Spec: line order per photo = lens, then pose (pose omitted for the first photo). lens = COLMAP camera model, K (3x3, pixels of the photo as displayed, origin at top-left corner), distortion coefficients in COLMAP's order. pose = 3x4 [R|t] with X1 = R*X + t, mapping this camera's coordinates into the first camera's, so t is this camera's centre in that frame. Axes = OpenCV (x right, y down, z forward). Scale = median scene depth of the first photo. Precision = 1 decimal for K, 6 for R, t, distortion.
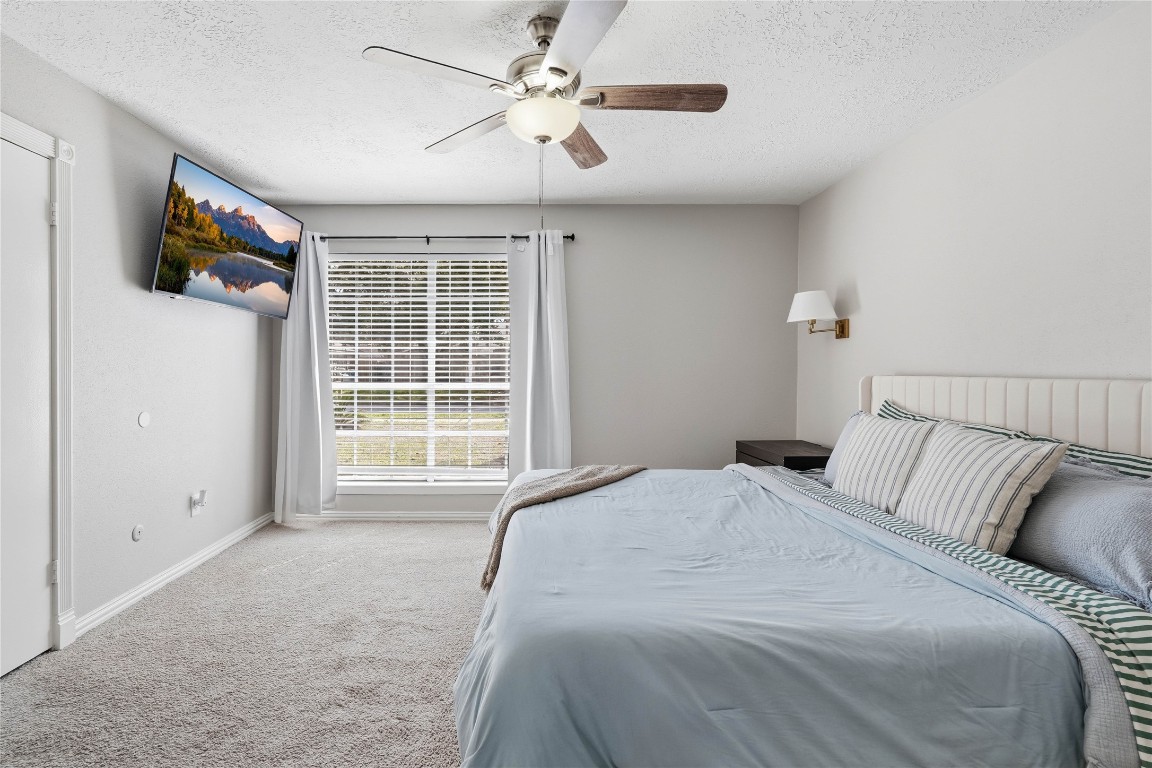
lens RADIAL K [[518.0, 0, 577.2], [0, 518.0, 377.8], [0, 0, 1]] dist [-0.006728, 0.003936]
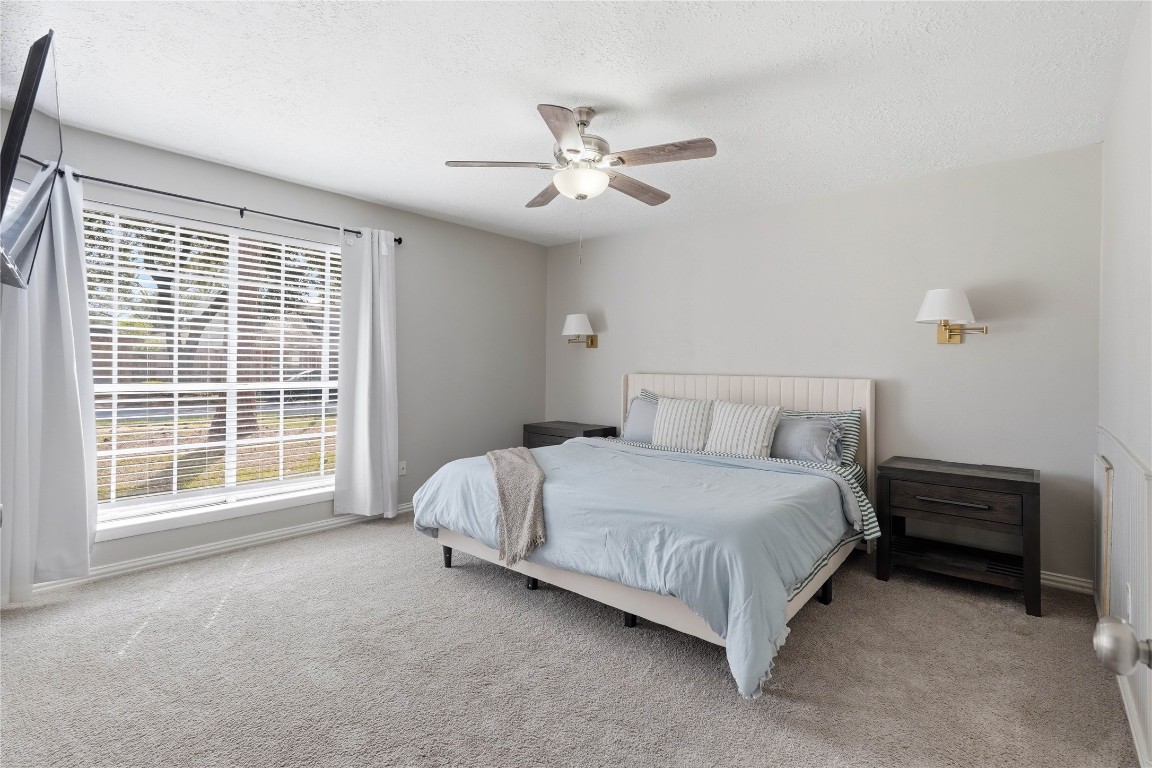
lens RADIAL K [[518.0, 0, 546.7], [0, 518.0, 367.7], [0, 0, 1]] dist [-0.006728, 0.003936]
pose [[0.695869, 0.007699, 0.718127, -0.552880], [0.001267, 0.999928, -0.011948, -0.004016], [-0.718168, 0.009224, 0.695809, 0.067193]]
